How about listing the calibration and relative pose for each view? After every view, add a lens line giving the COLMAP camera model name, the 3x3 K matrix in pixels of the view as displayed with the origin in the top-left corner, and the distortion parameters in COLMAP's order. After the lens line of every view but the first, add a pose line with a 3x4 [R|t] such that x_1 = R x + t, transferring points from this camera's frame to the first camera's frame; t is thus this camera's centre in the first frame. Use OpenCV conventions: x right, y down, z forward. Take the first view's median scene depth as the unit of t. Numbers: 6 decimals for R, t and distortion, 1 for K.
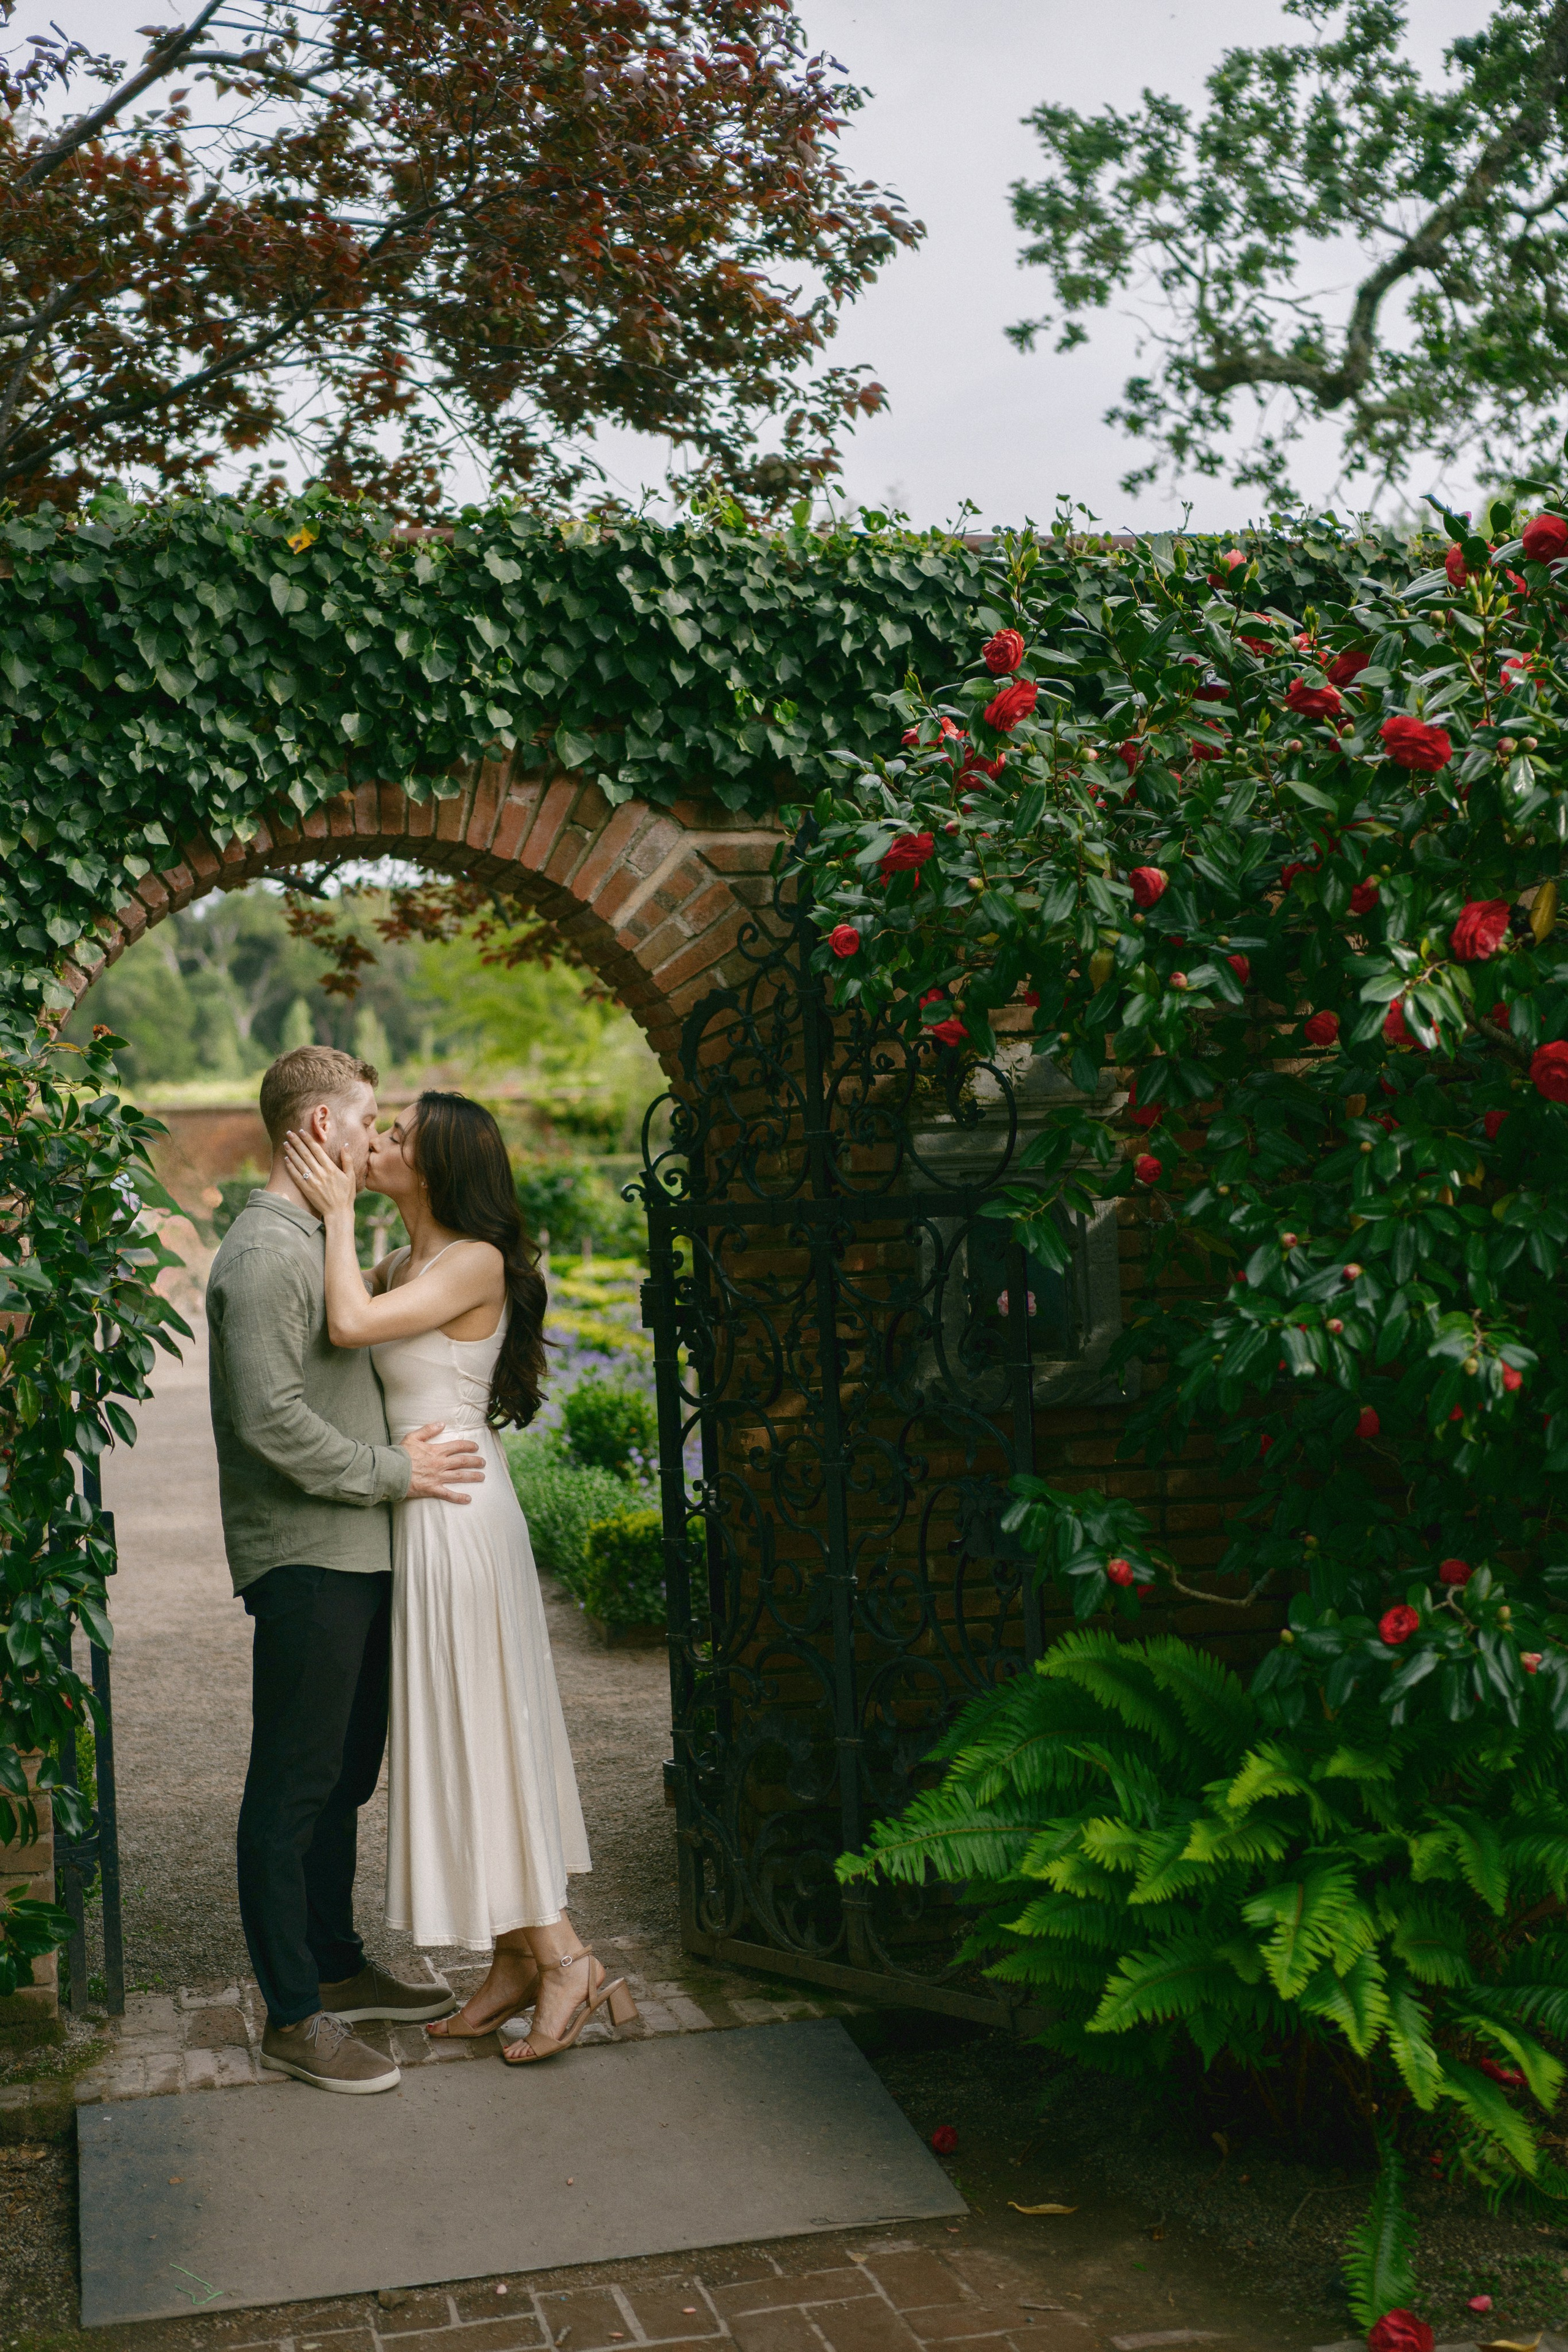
lens RADIAL K [[2939.6, 0, 784.0], [0, 2939.6, 1176.0], [0, 0, 1]] dist [-0.007745, 0.057800]
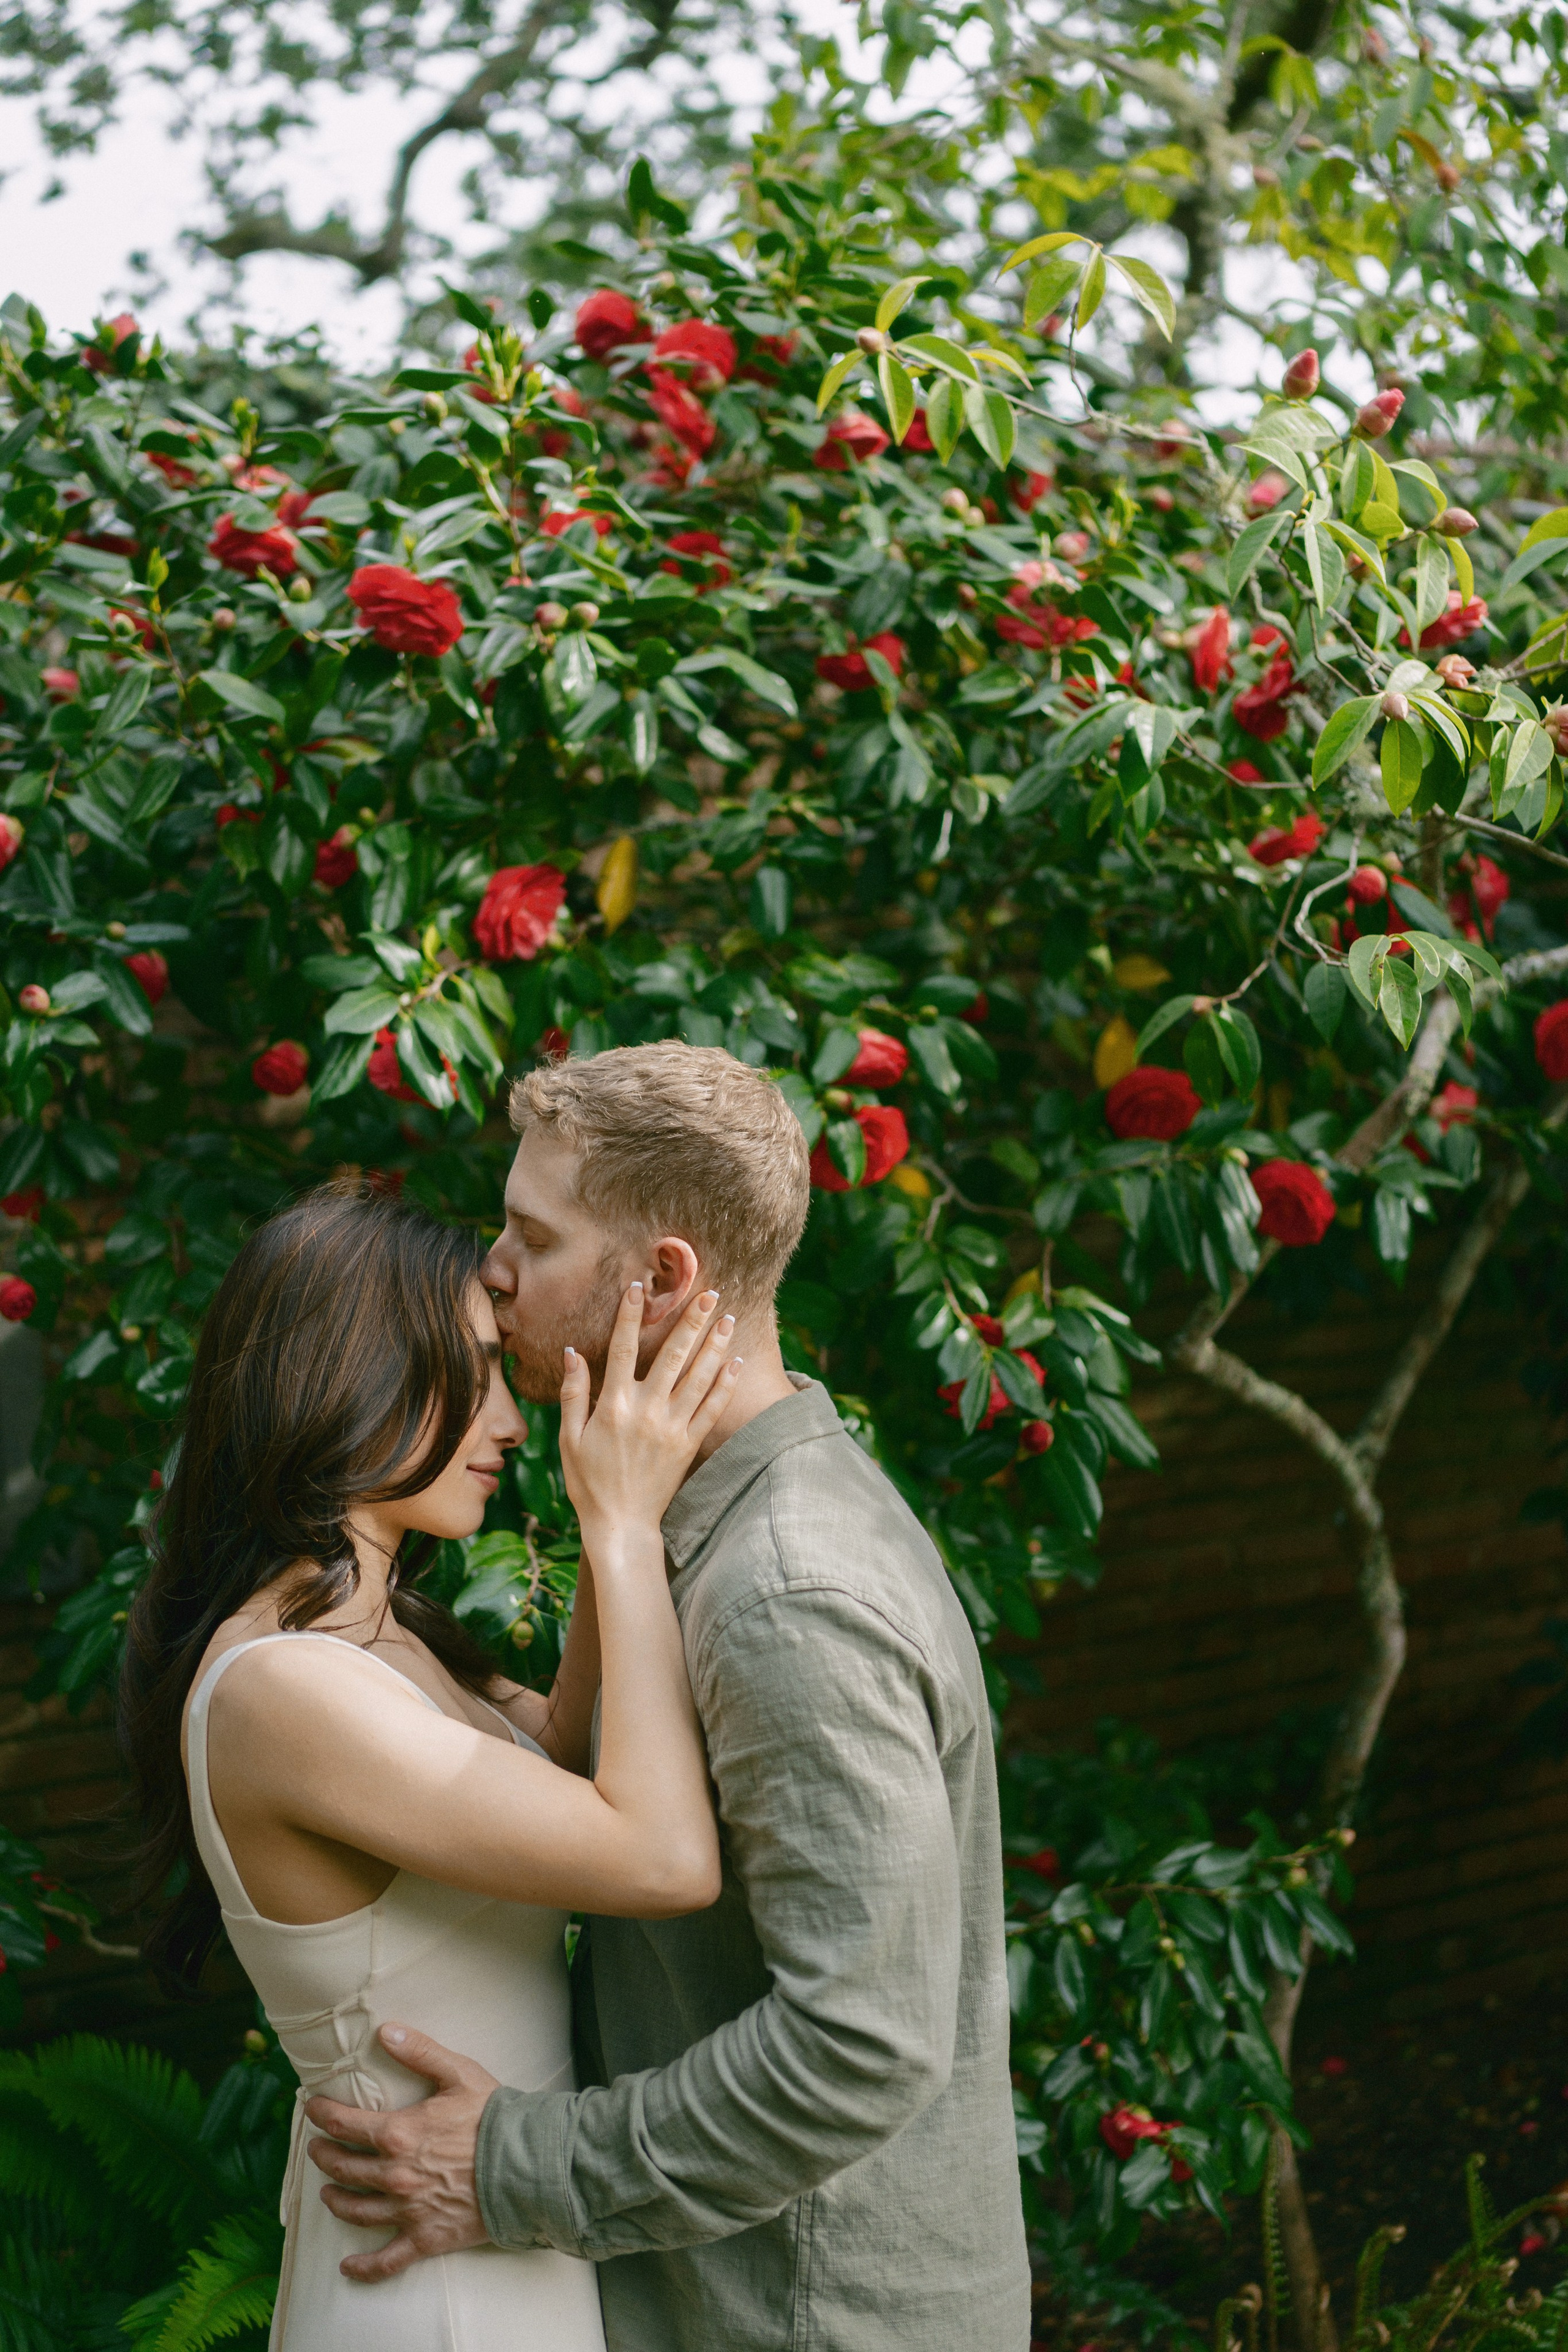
lens RADIAL K [[2939.6, 0, 784.0], [0, 2939.6, 1176.0], [0, 0, 1]] dist [-0.007745, 0.057800]
pose [[0.954256, -0.033819, 0.297073, 0.101212], [0.030668, 0.999413, 0.015259, -0.034872], [-0.297415, -0.005451, 0.954733, 0.378755]]
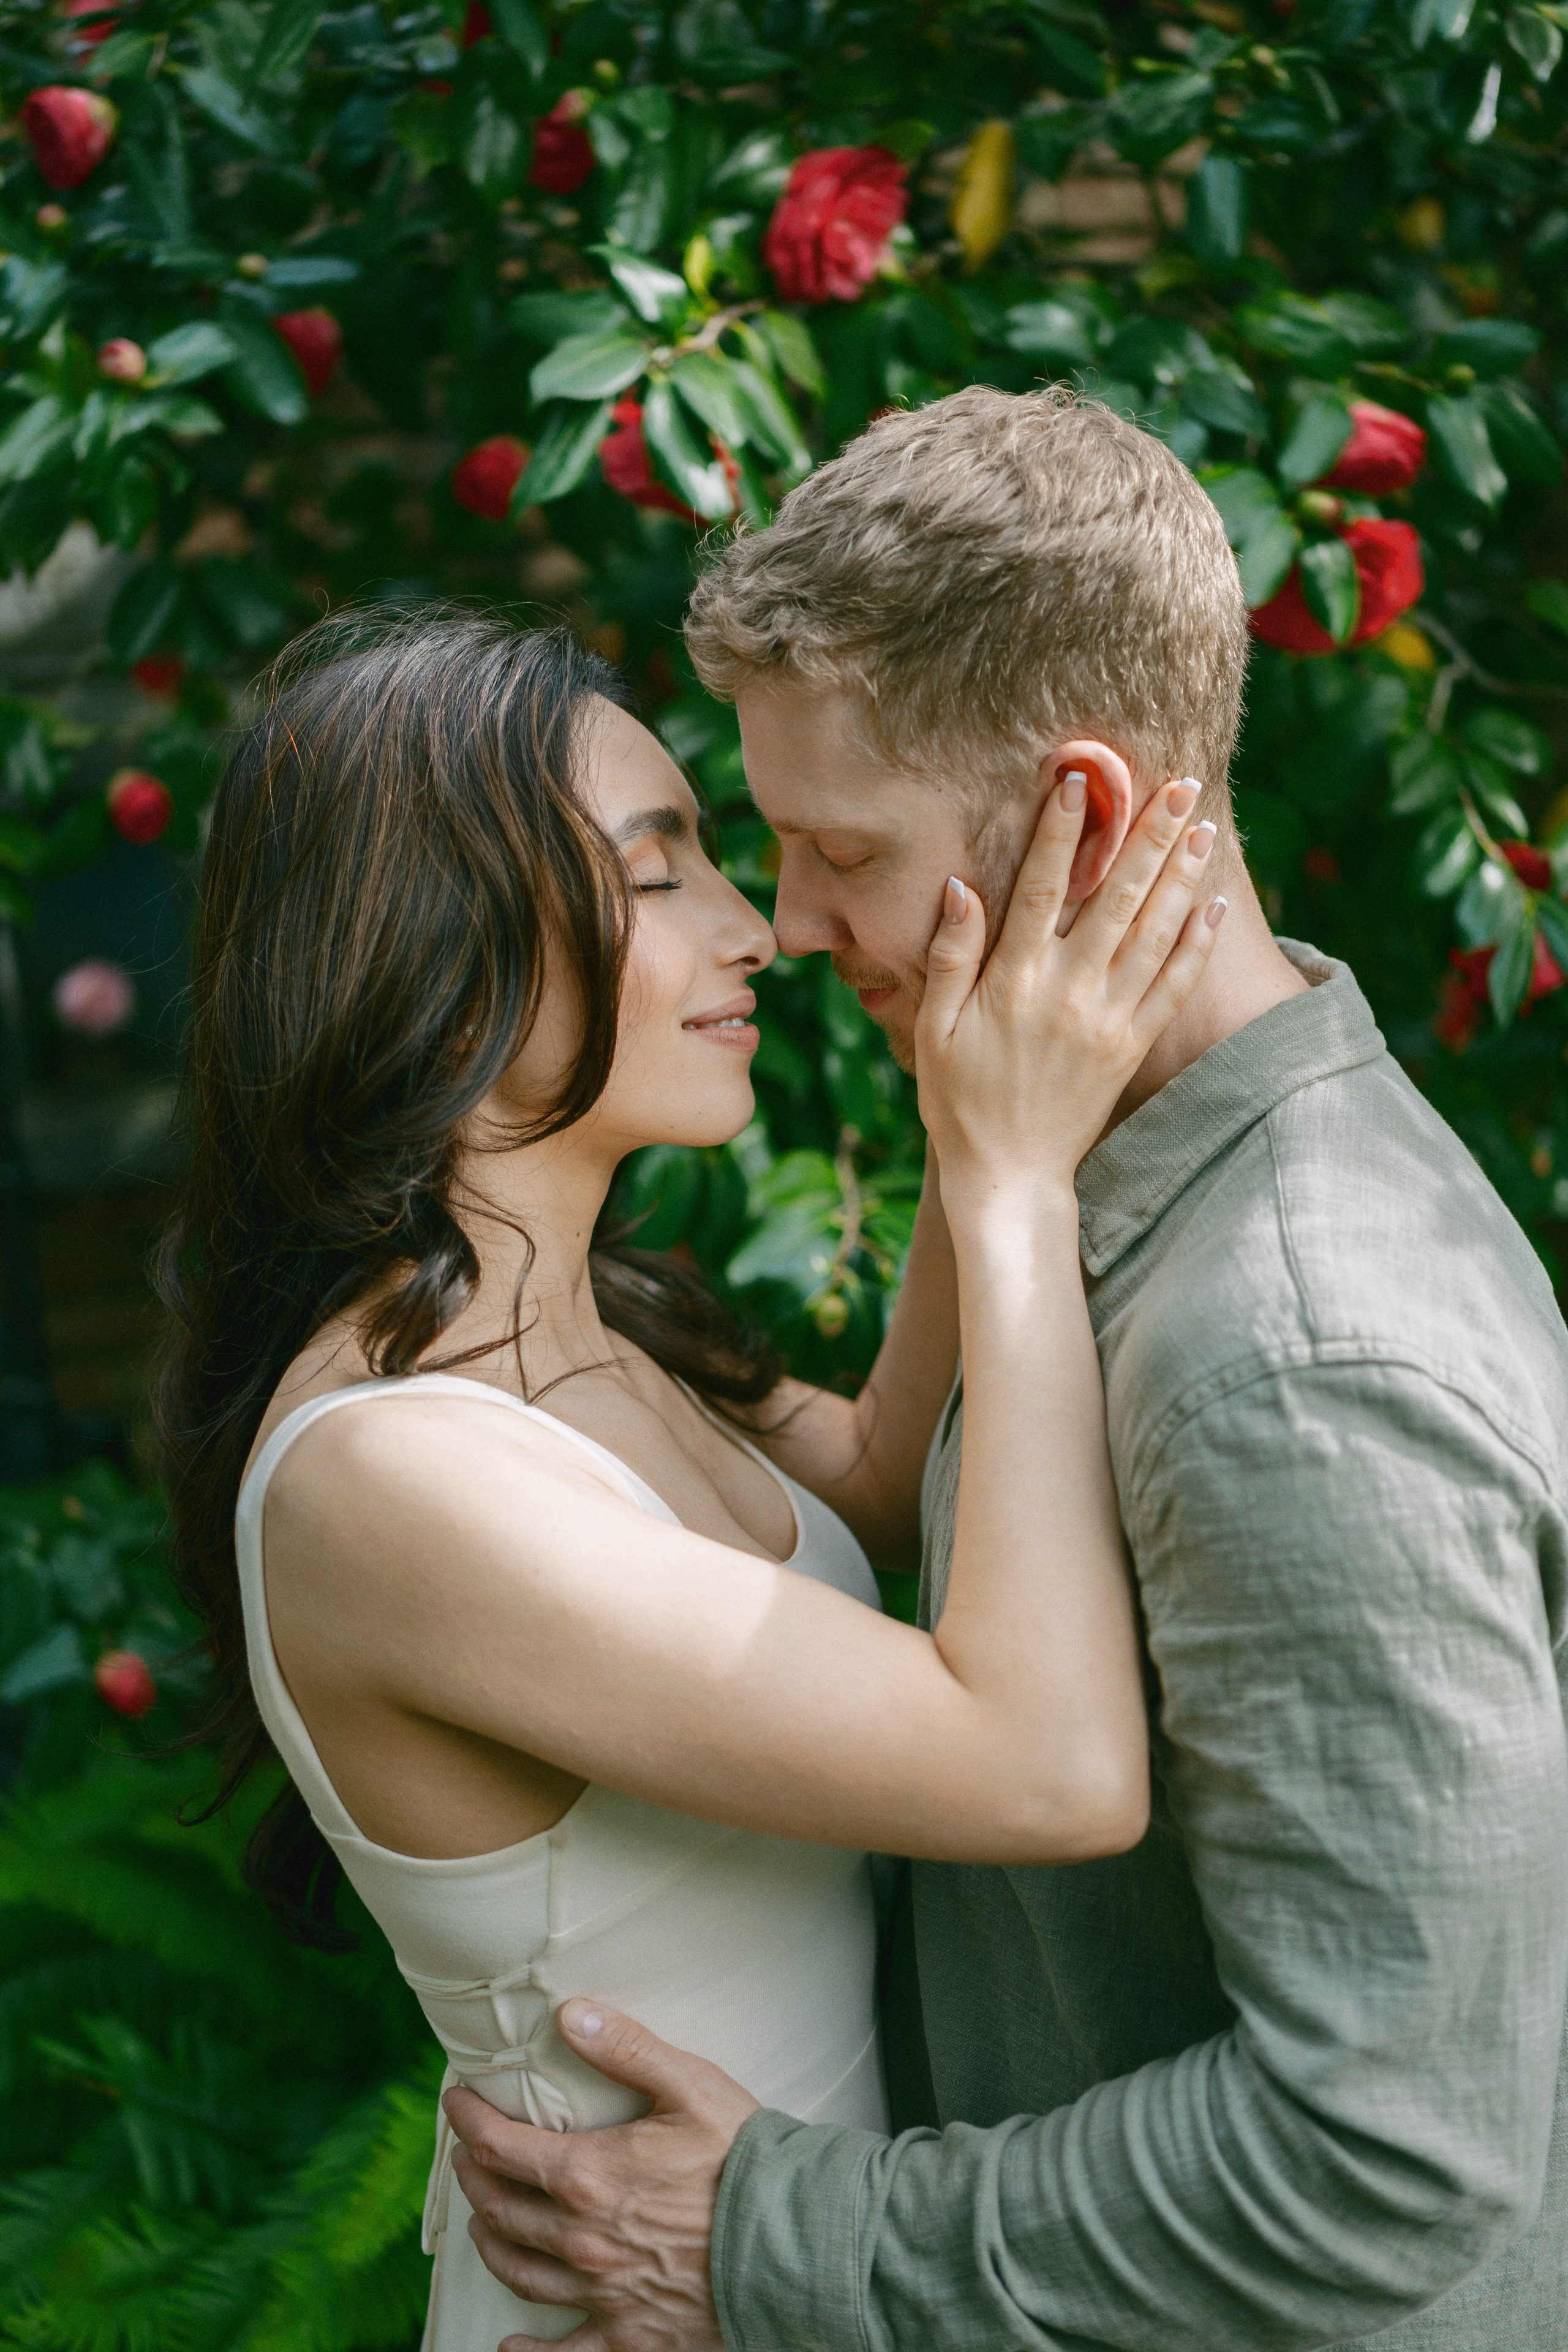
lens RADIAL K [[3257.3, 0, 675.4], [0, 3257.3, 1178.2], [0, 0, 1]] dist [-0.032174, -0.040059]
pose [[0.987112, -0.047632, 0.152777, 0.136478], [0.023601, 0.987568, 0.155408, -0.022182], [-0.158280, -0.149799, 0.975965, 0.528926]]
